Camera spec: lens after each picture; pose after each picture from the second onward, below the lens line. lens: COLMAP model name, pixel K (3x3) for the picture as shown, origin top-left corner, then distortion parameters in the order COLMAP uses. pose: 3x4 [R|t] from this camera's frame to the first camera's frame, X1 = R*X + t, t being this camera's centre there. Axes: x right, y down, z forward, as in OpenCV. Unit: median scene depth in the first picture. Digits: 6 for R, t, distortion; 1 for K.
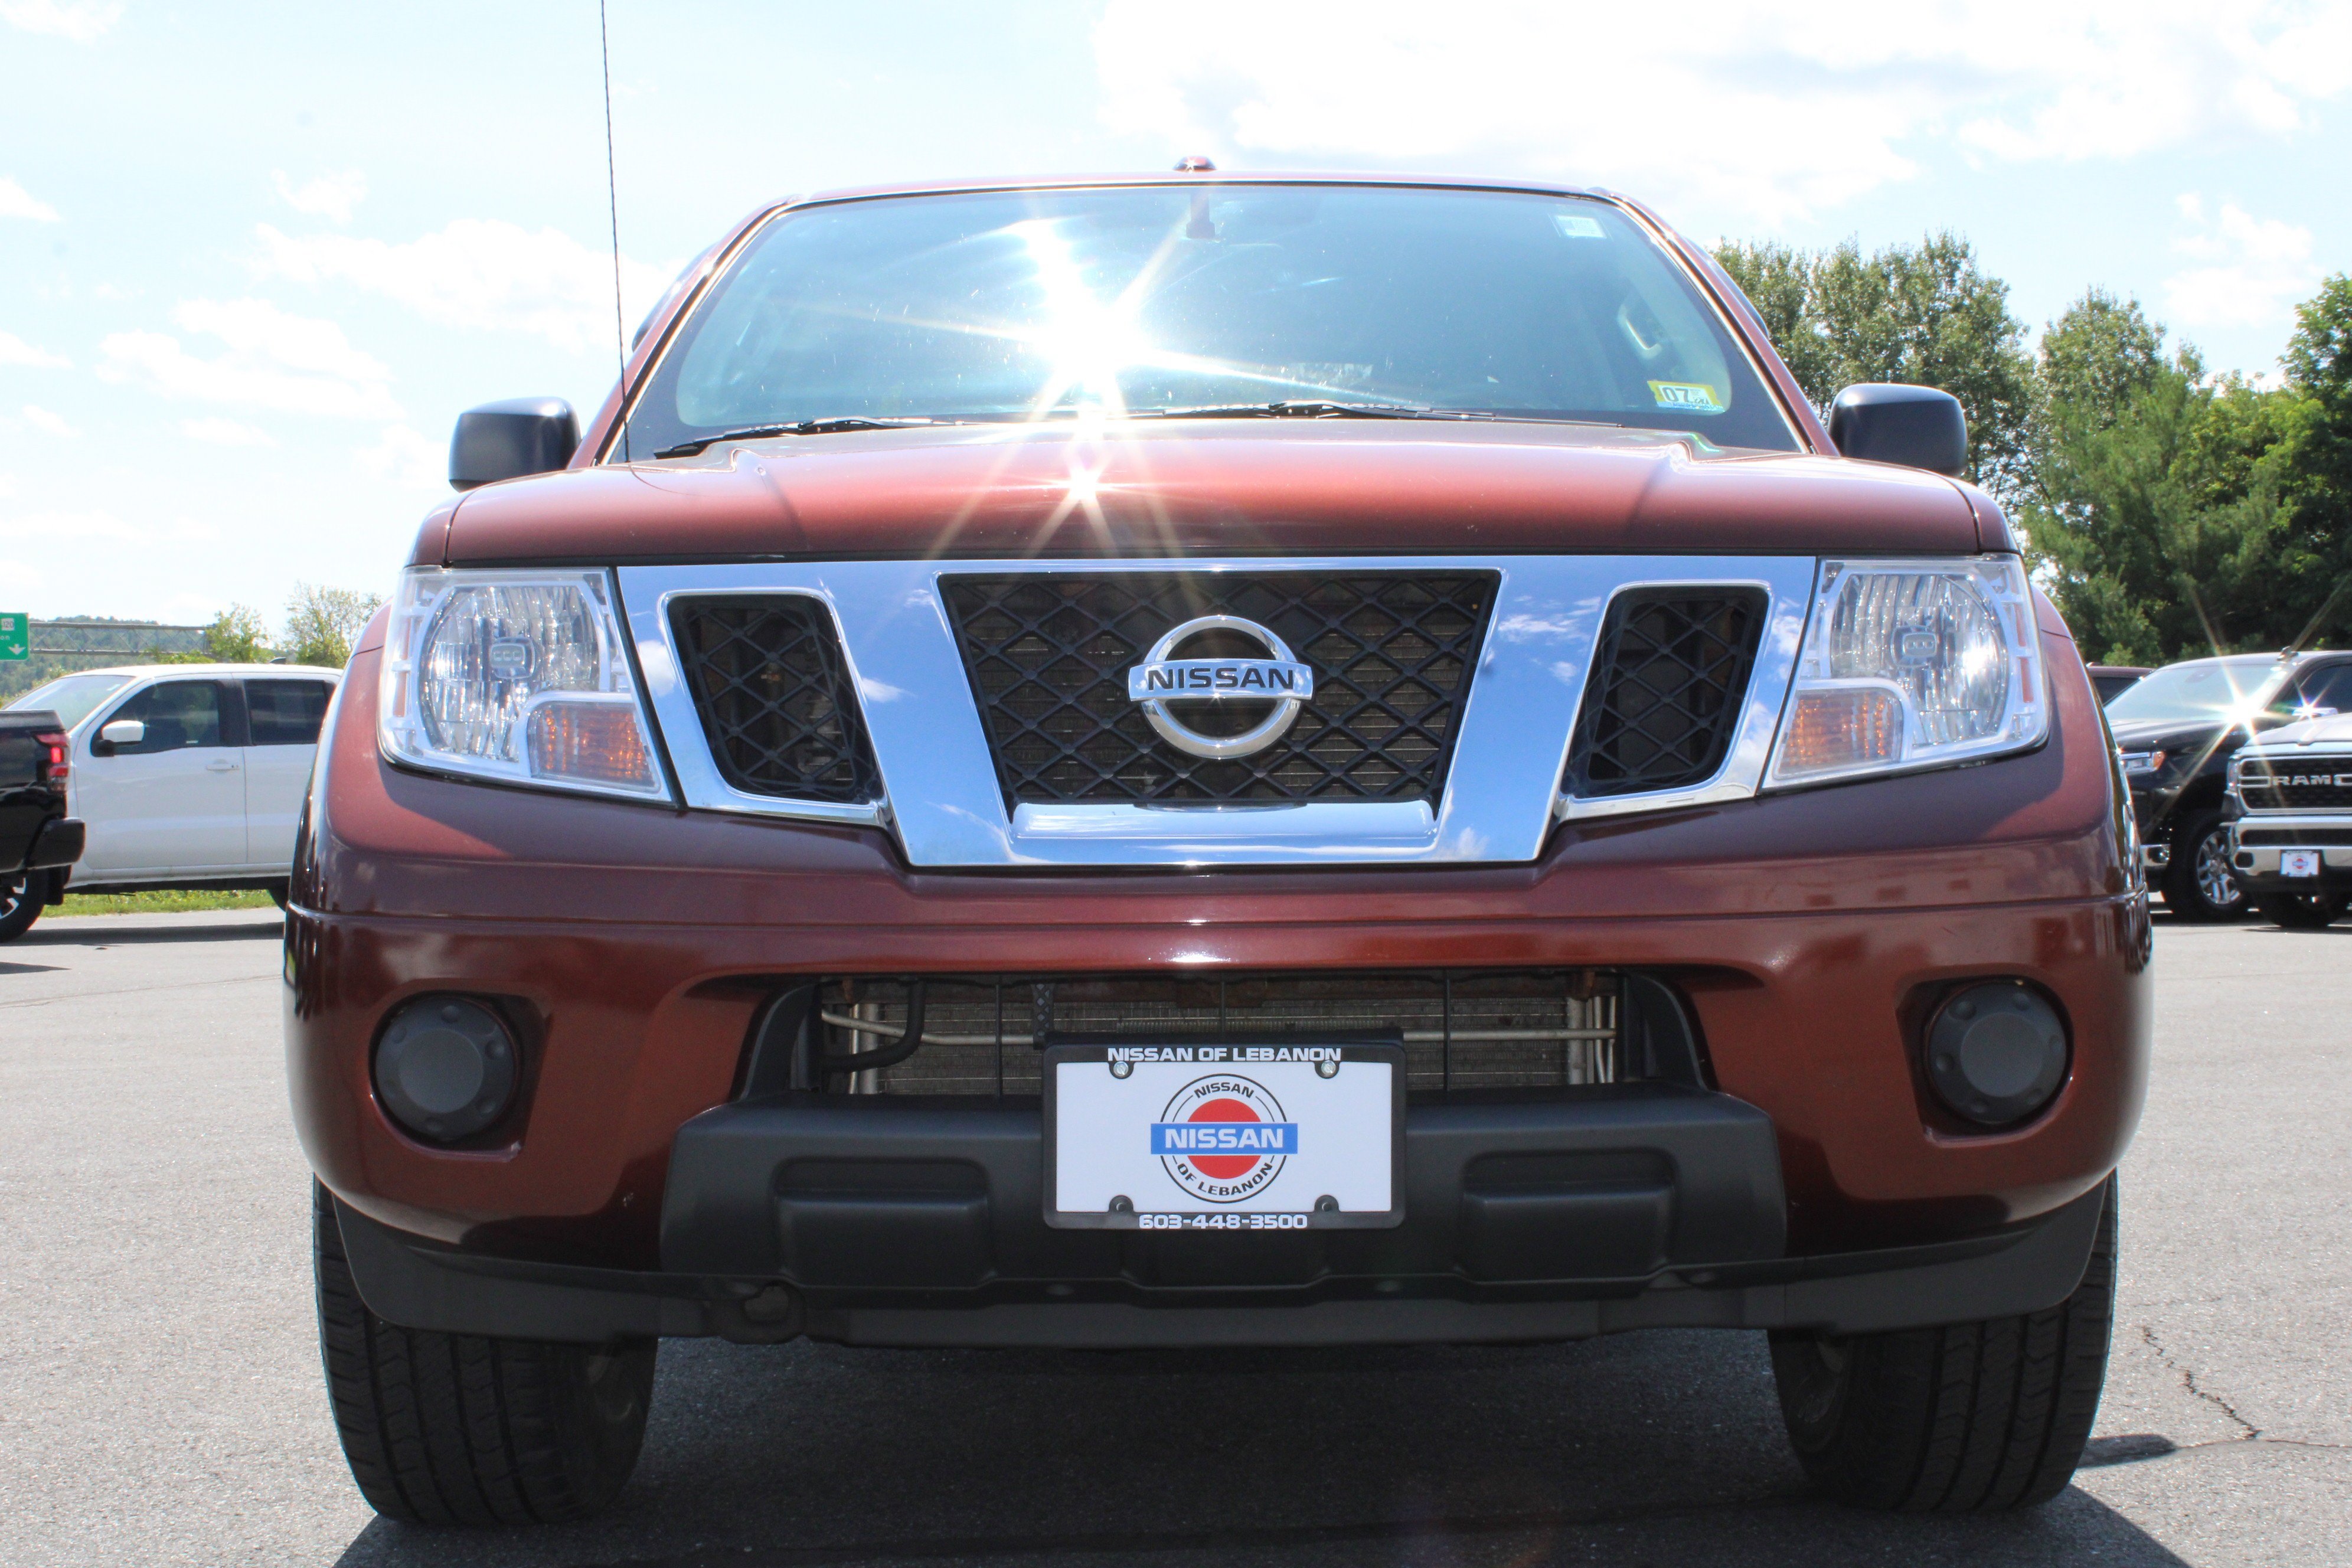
lens RADIAL K [[3127.3, 0, 1176.0], [0, 3127.3, 784.0], [0, 0, 1]] dist [-0.026300, 0.000933]
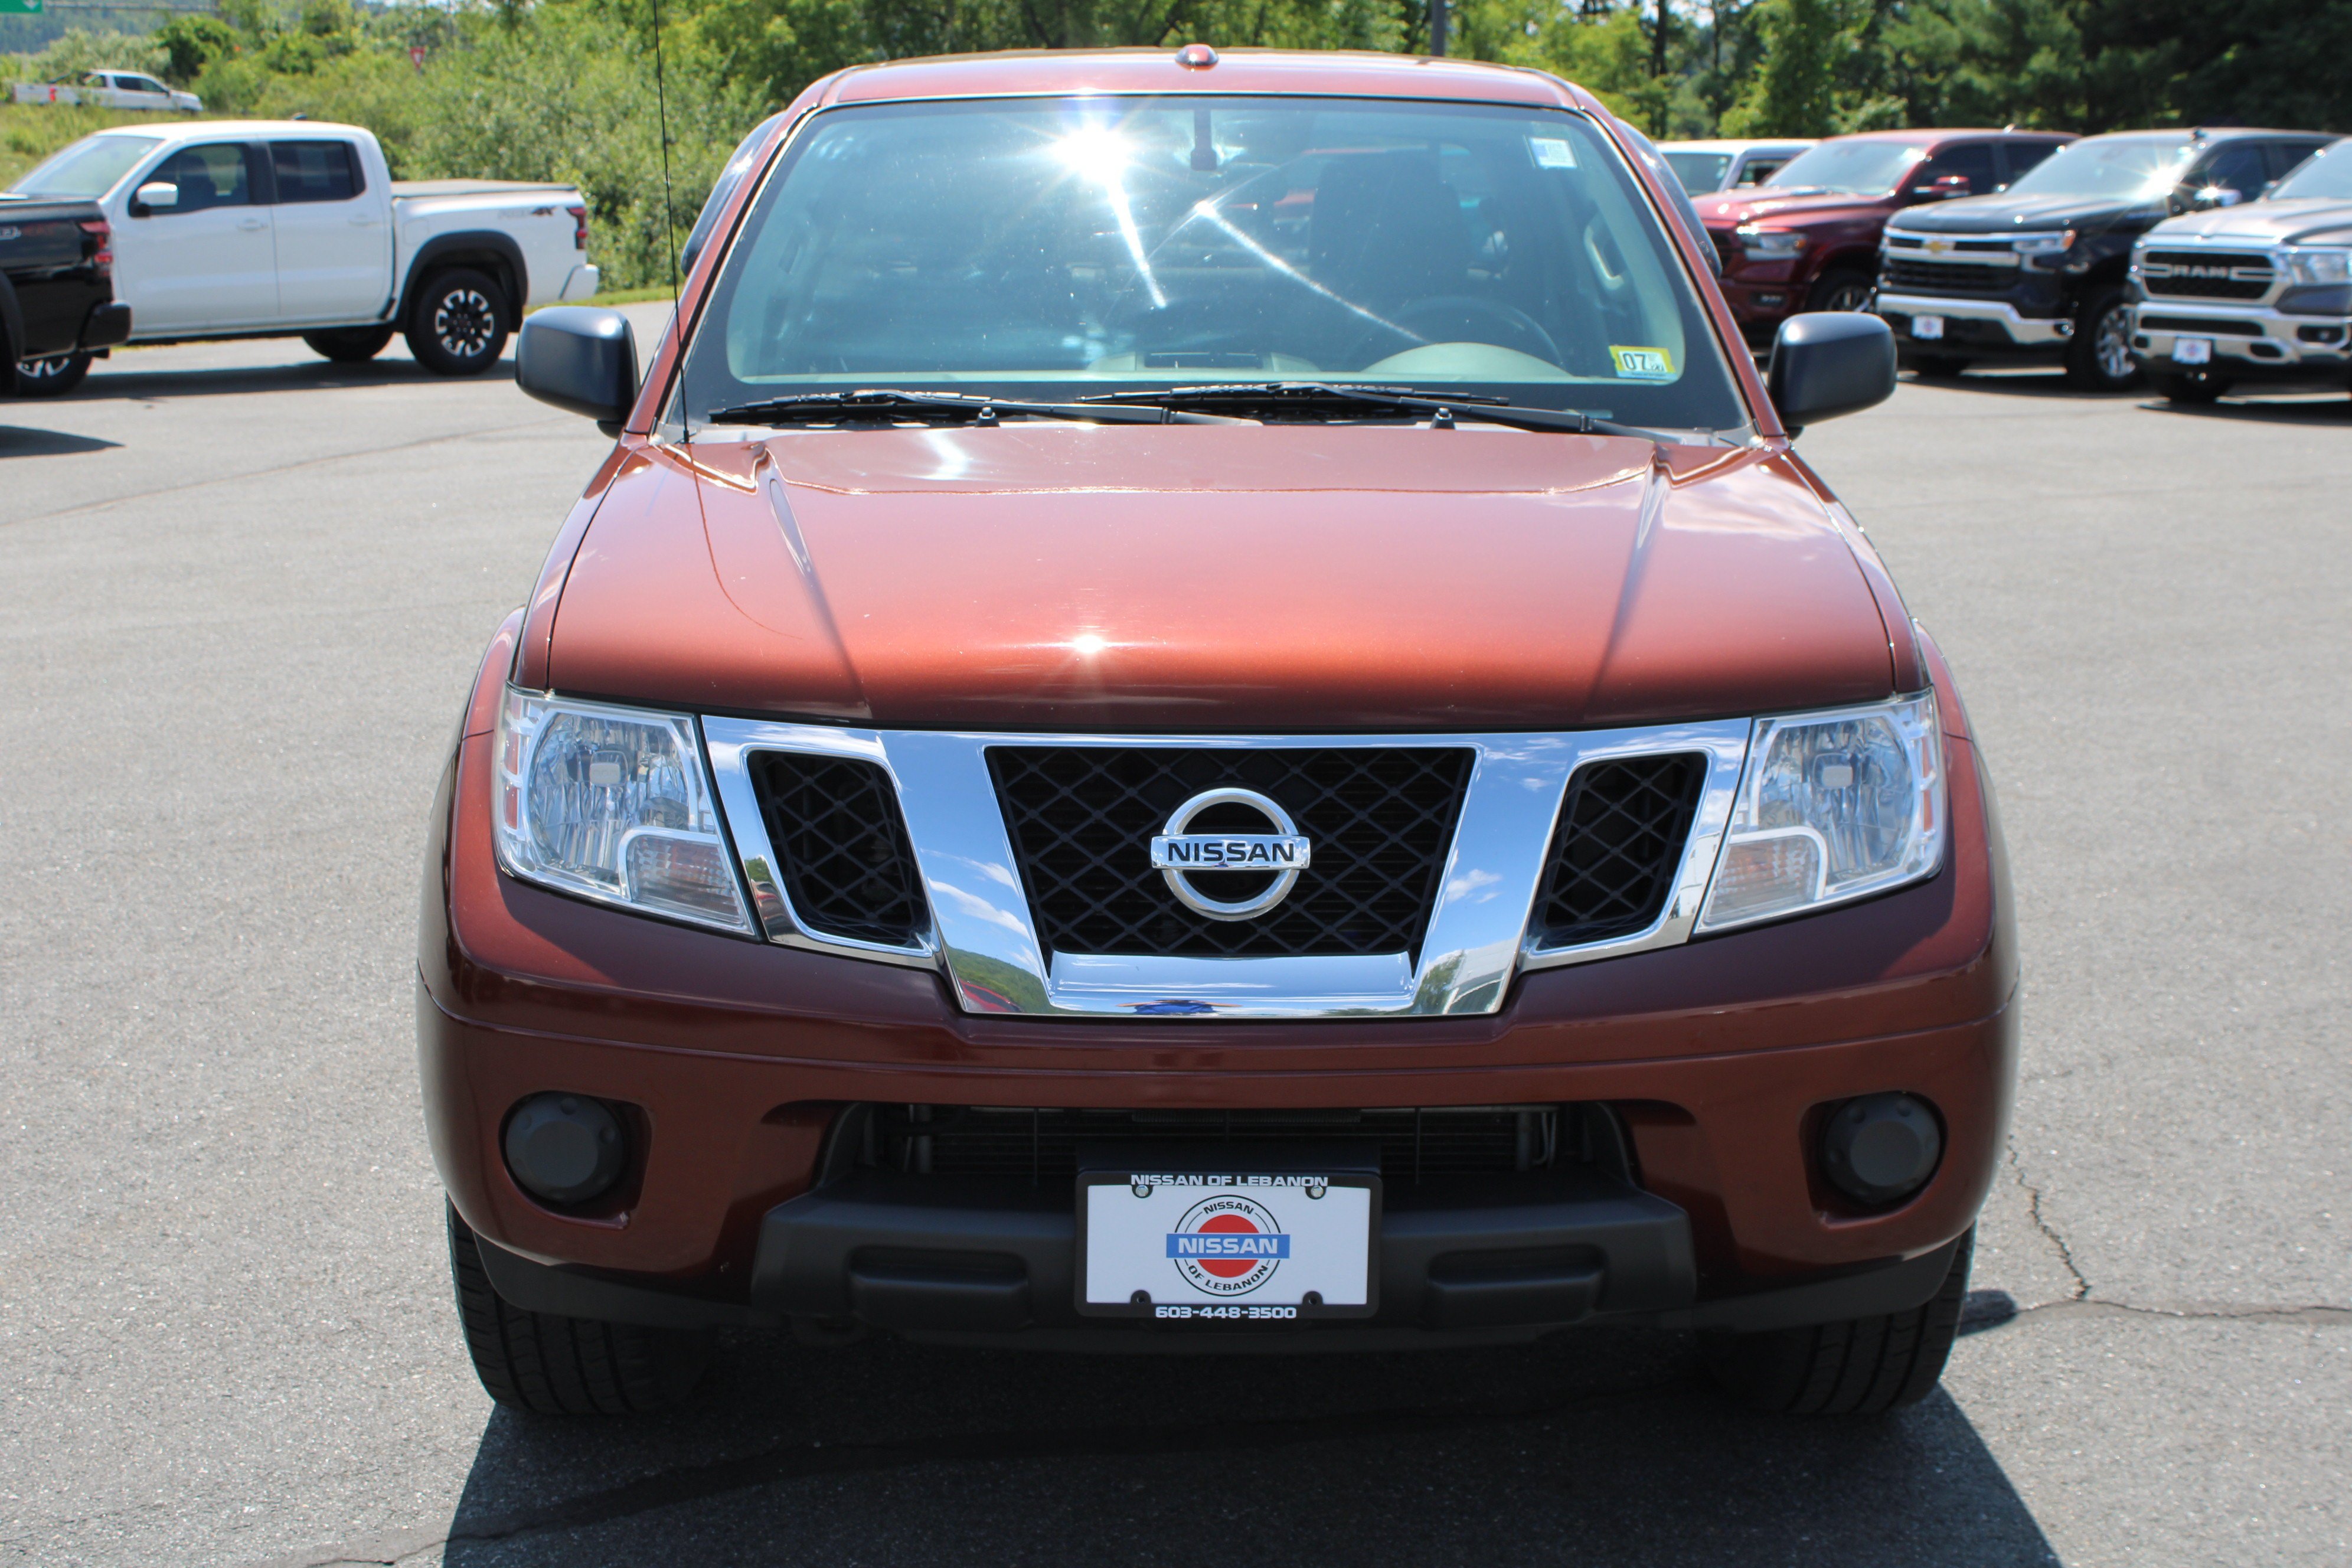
lens RADIAL K [[2893.5, 0, 1176.0], [0, 2893.5, 784.0], [0, 0, 1]] dist [-0.029441, 0.032157]
pose [[0.999862, 0.010953, 0.012464, -0.019356], [-0.013231, 0.979594, 0.200552, -0.269987], [-0.010013, -0.200689, 0.979604, -0.041460]]
